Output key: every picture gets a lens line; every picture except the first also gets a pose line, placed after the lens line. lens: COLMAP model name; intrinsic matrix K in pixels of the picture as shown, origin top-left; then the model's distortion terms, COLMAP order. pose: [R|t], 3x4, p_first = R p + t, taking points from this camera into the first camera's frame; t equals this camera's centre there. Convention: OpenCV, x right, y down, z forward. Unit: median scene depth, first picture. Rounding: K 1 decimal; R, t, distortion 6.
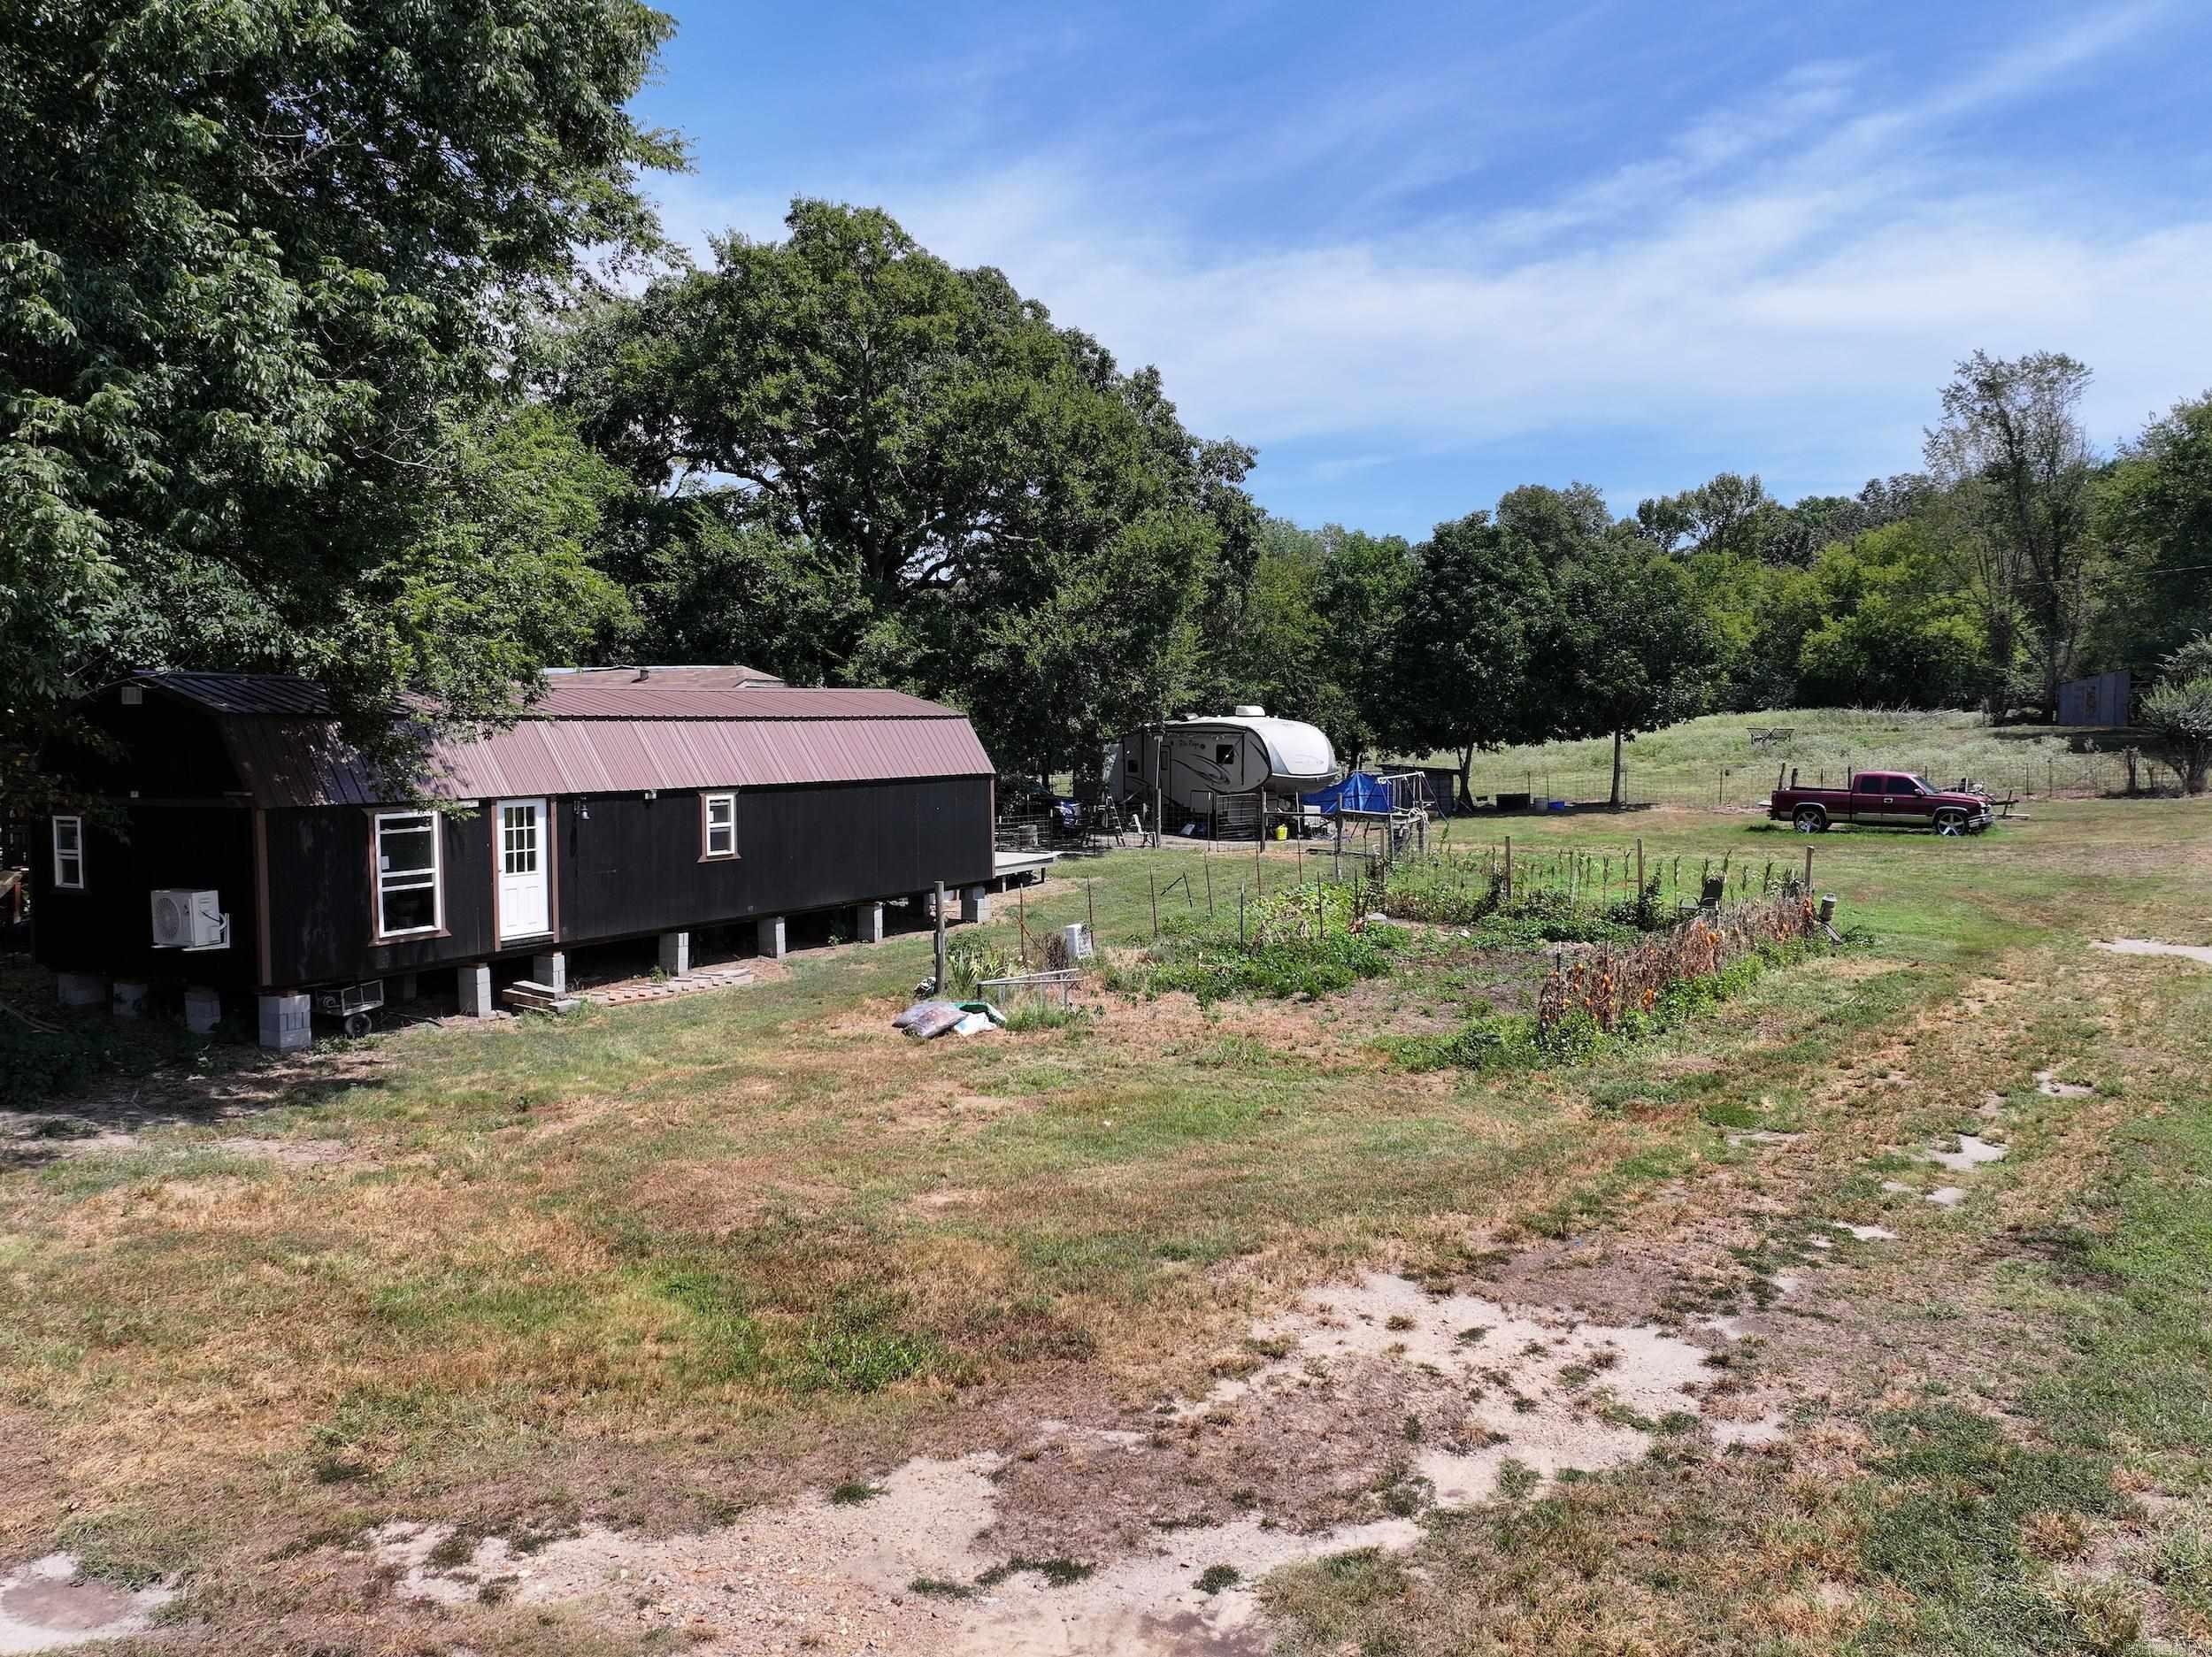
lens RADIAL K [[1732.7, 0, 1103.6], [0, 1732.7, 834.4], [0, 0, 1]] dist [0.004965, 0.006461]
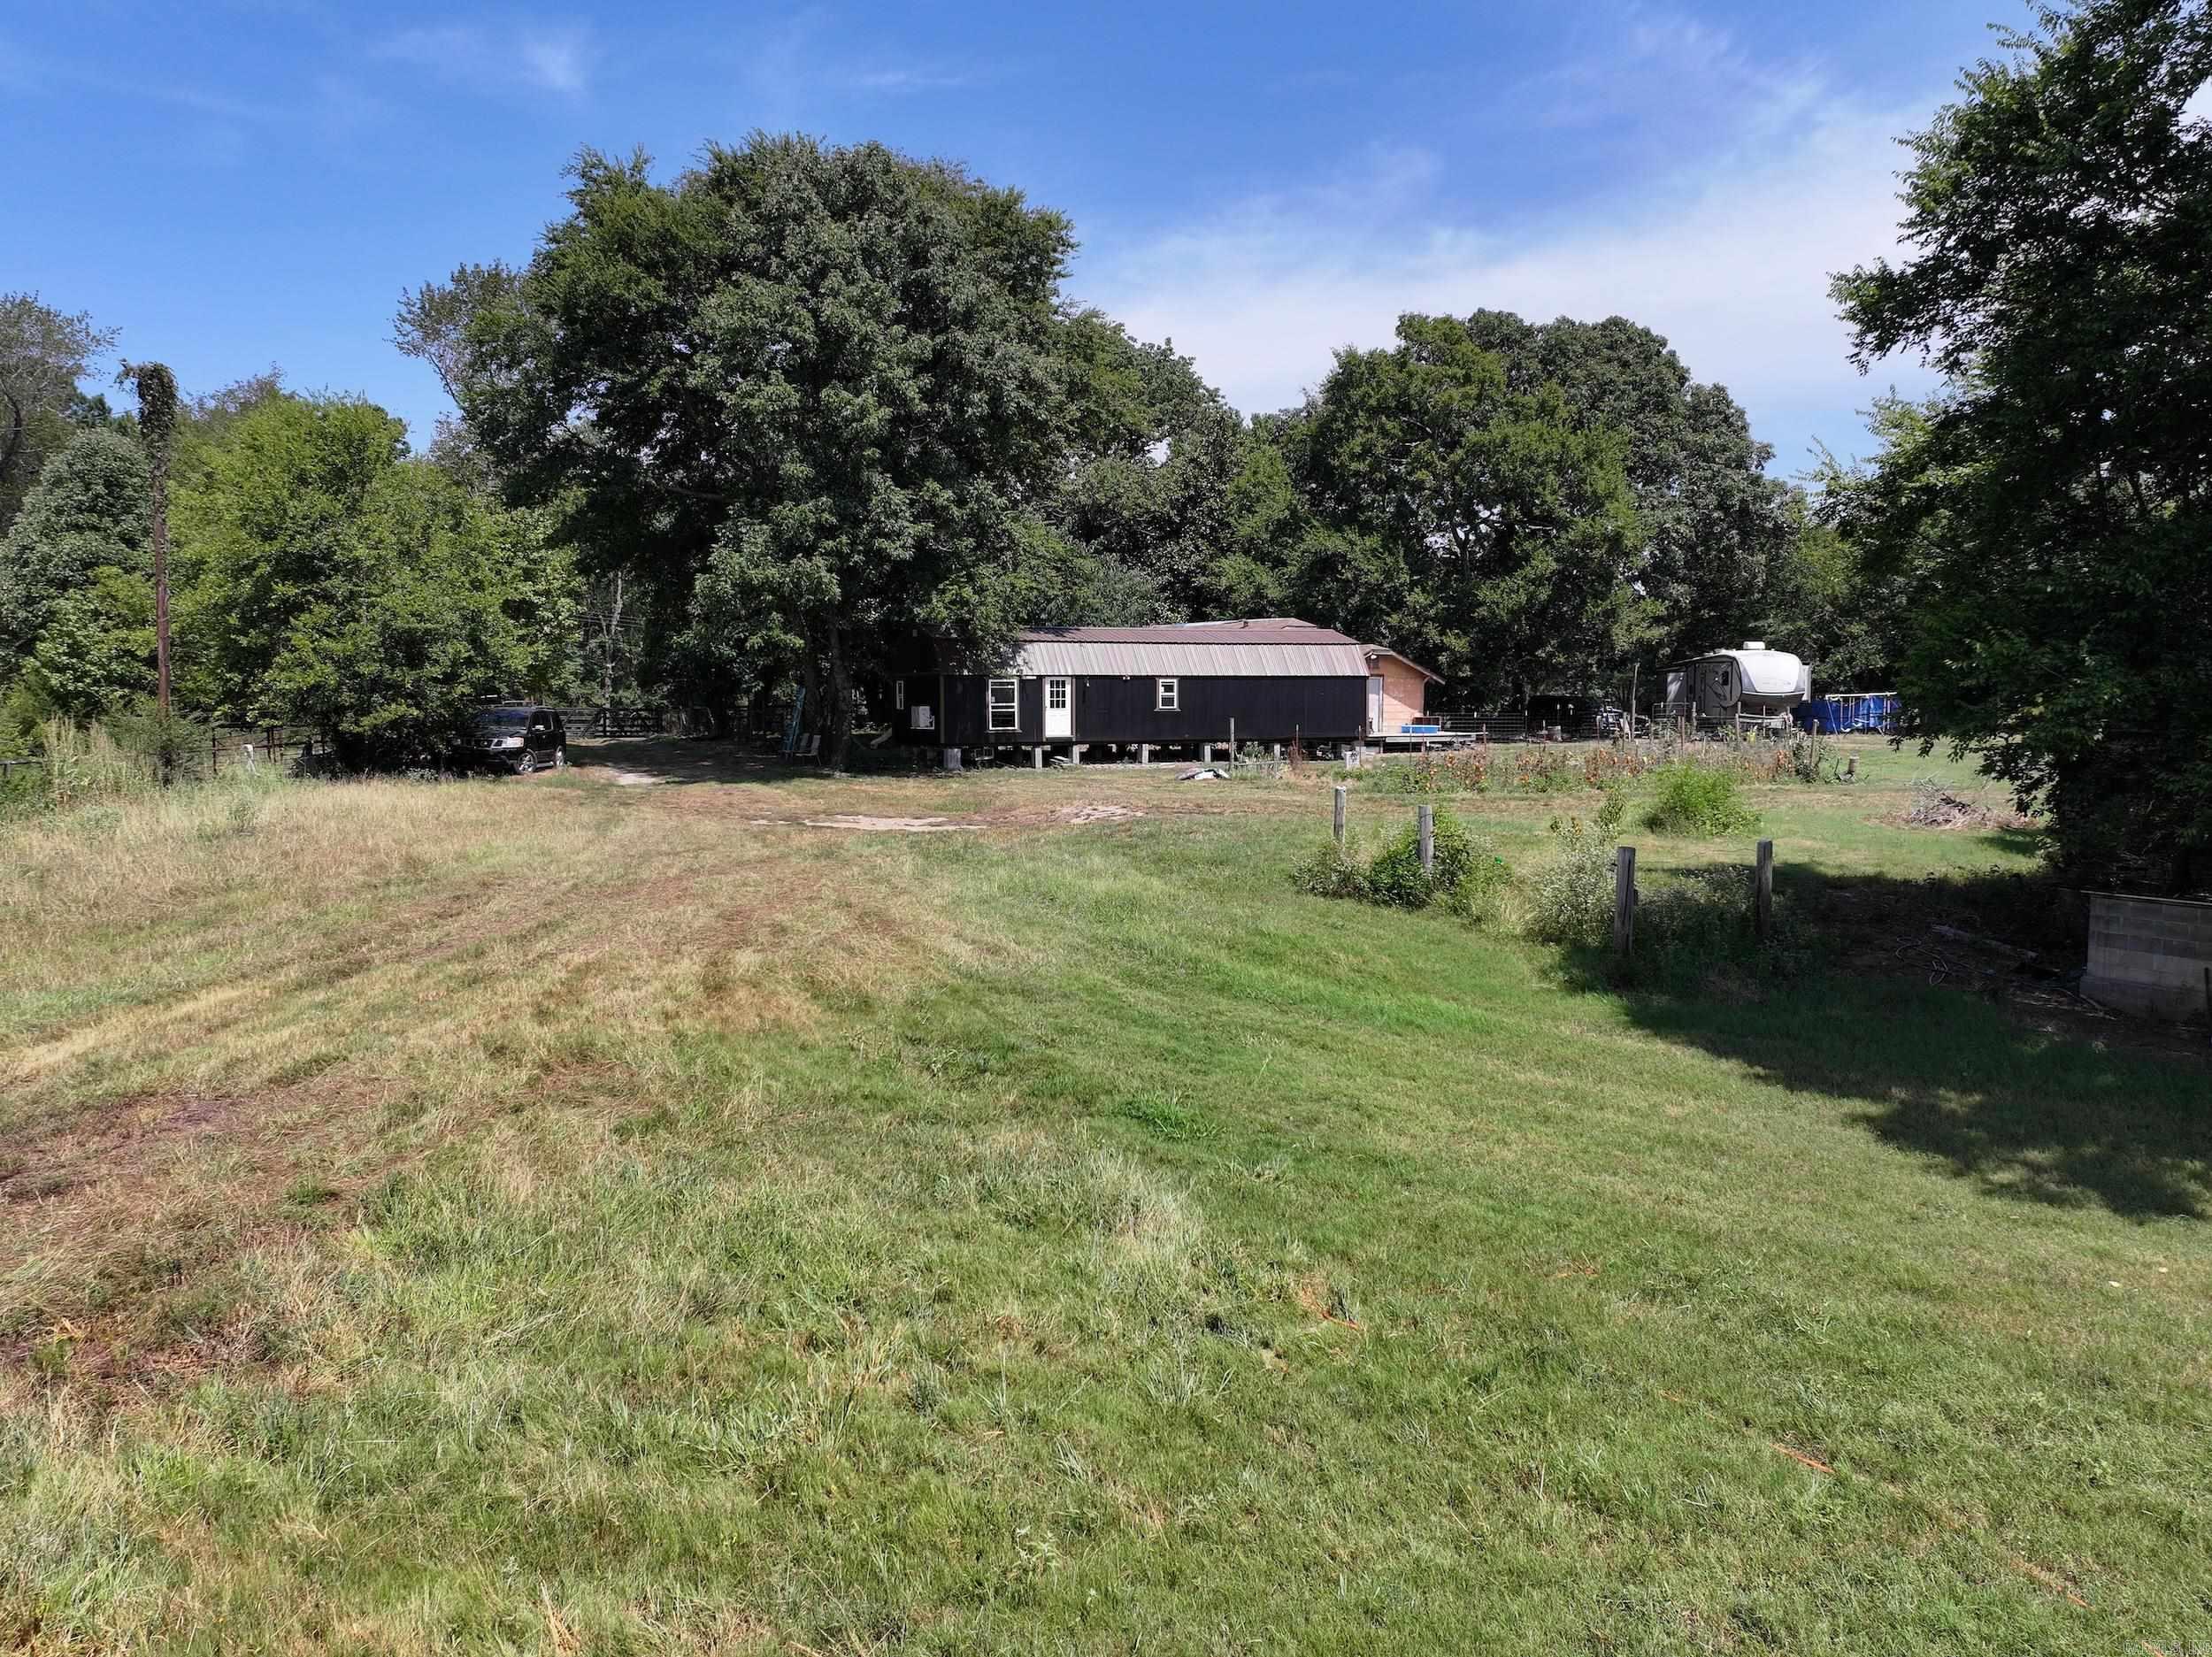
lens RADIAL K [[1732.7, 0, 1103.6], [0, 1732.7, 834.4], [0, 0, 1]] dist [0.004965, 0.006461]
pose [[0.809949, 0.057902, -0.583635, 1.050009], [-0.043194, 0.998301, 0.039099, 0.094672], [0.584908, -0.006458, 0.811074, -0.819830]]
